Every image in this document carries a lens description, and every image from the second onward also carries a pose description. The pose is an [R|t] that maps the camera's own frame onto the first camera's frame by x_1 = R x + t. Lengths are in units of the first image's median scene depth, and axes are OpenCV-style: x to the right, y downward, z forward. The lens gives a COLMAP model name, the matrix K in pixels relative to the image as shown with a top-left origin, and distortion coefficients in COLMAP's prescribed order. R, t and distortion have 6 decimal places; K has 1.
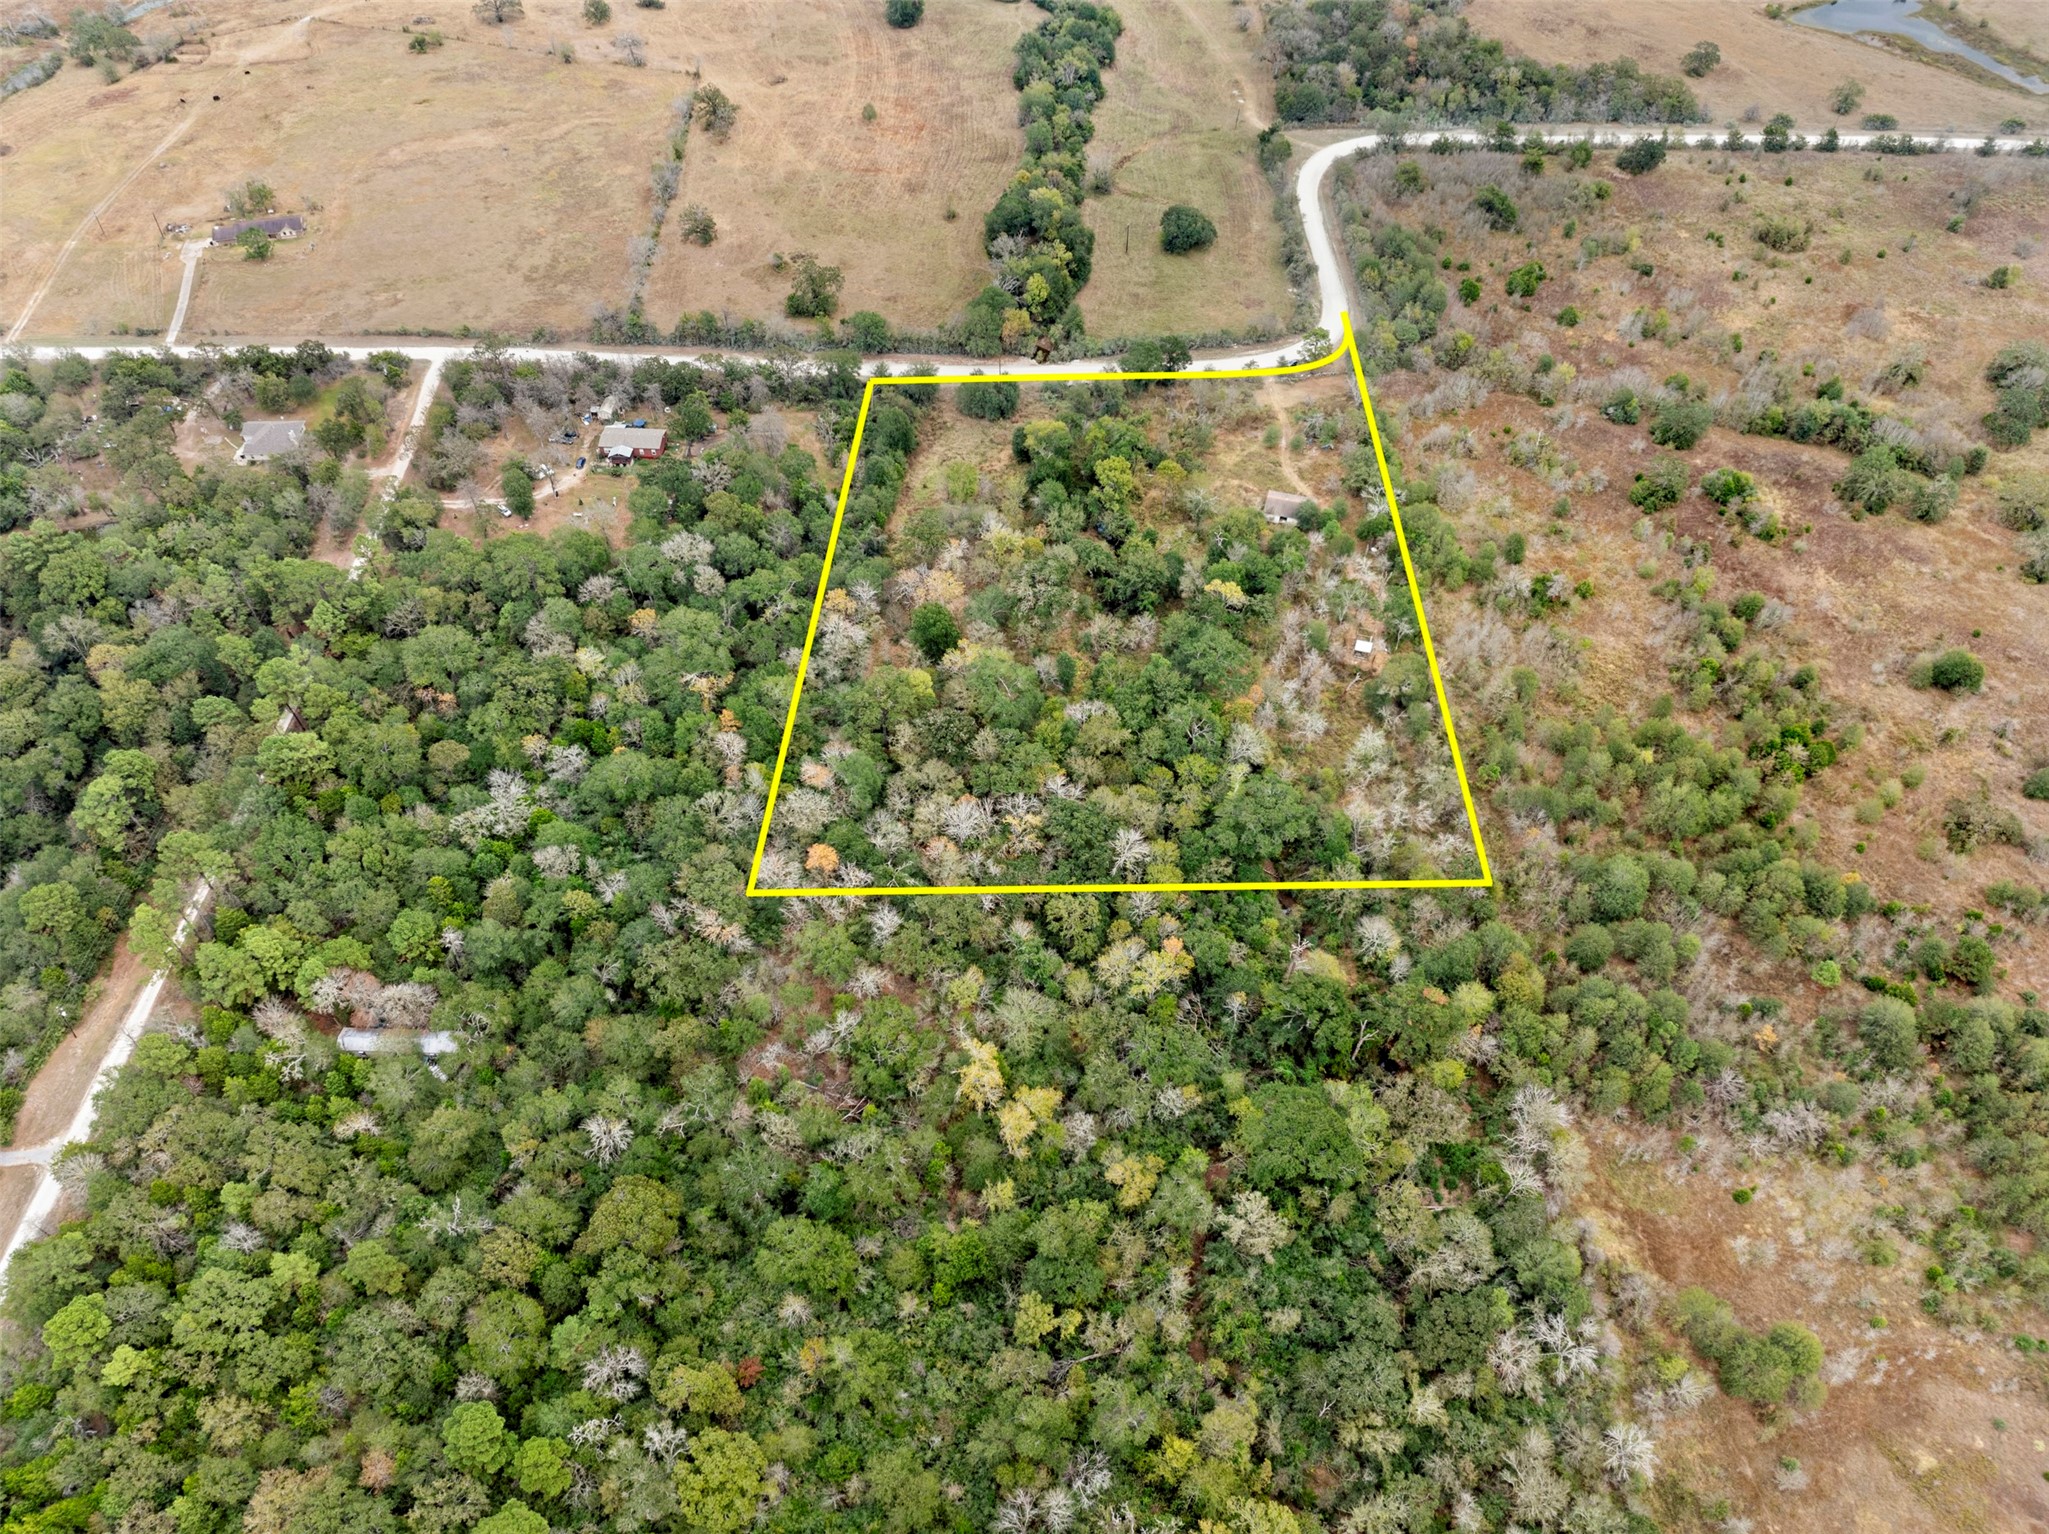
lens RADIAL K [[1438.1, 0, 1024.5], [0, 1438.1, 767.0], [0, 0, 1]] dist [-0.050109, 0.021666]
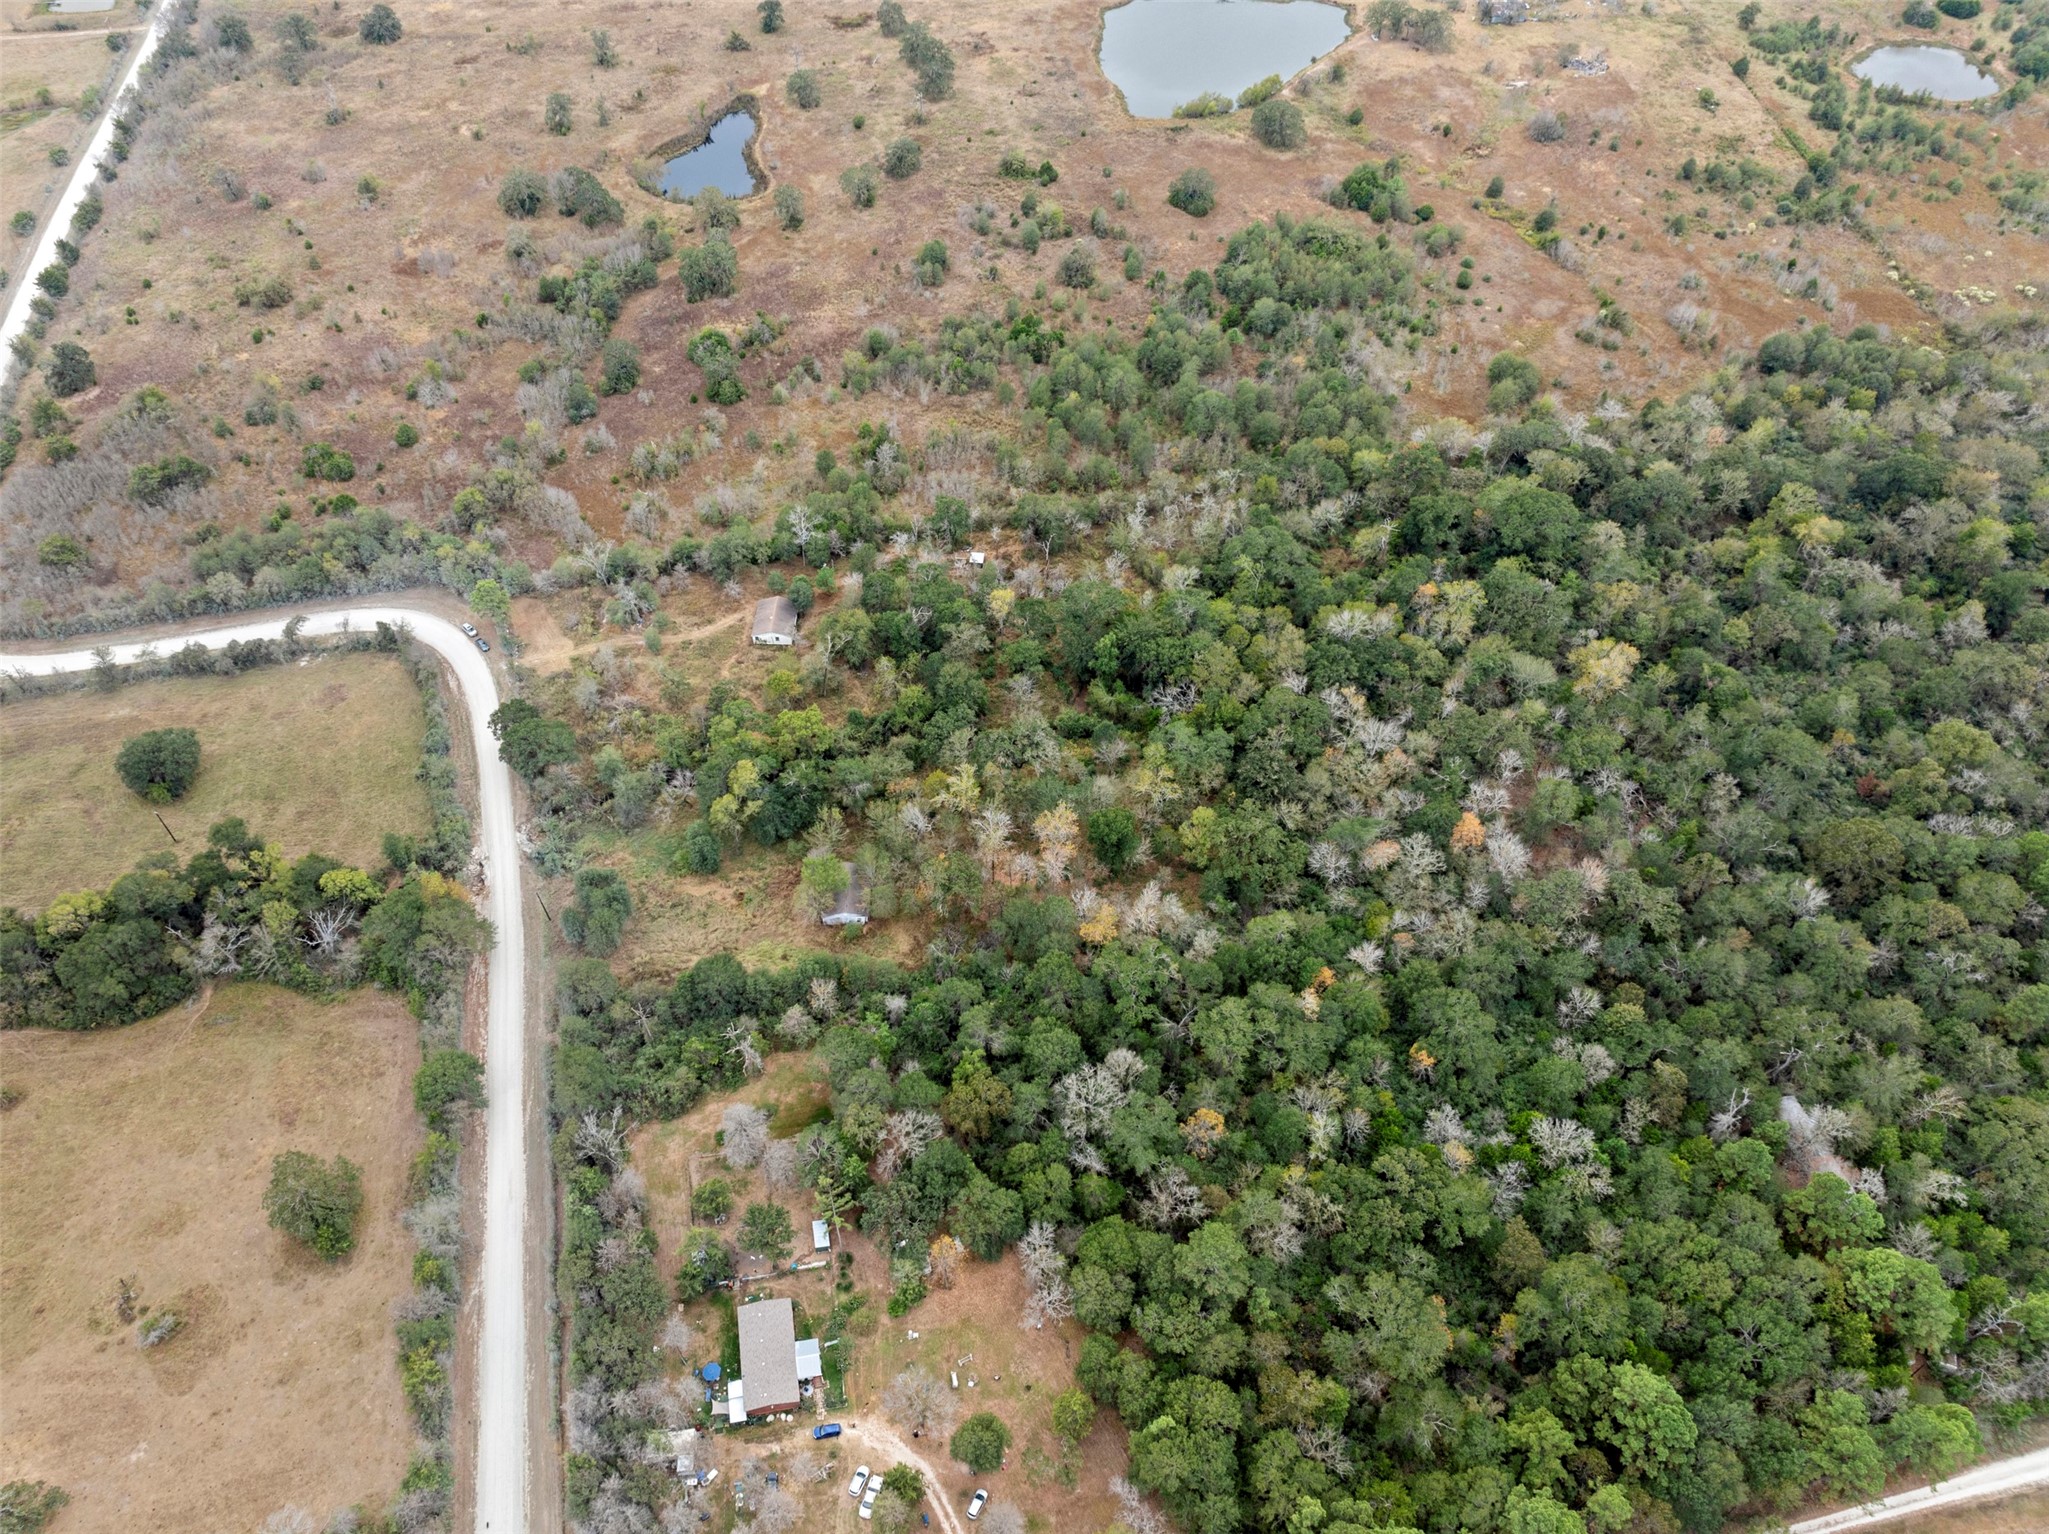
lens RADIAL K [[1438.1, 0, 1024.5], [0, 1438.1, 767.0], [0, 0, 1]] dist [-0.050109, 0.021666]
pose [[-0.237099, -0.732497, 0.638148, -0.530270], [0.727032, 0.301906, 0.616666, -0.627081], [-0.644366, 0.610165, 0.460967, 0.545631]]
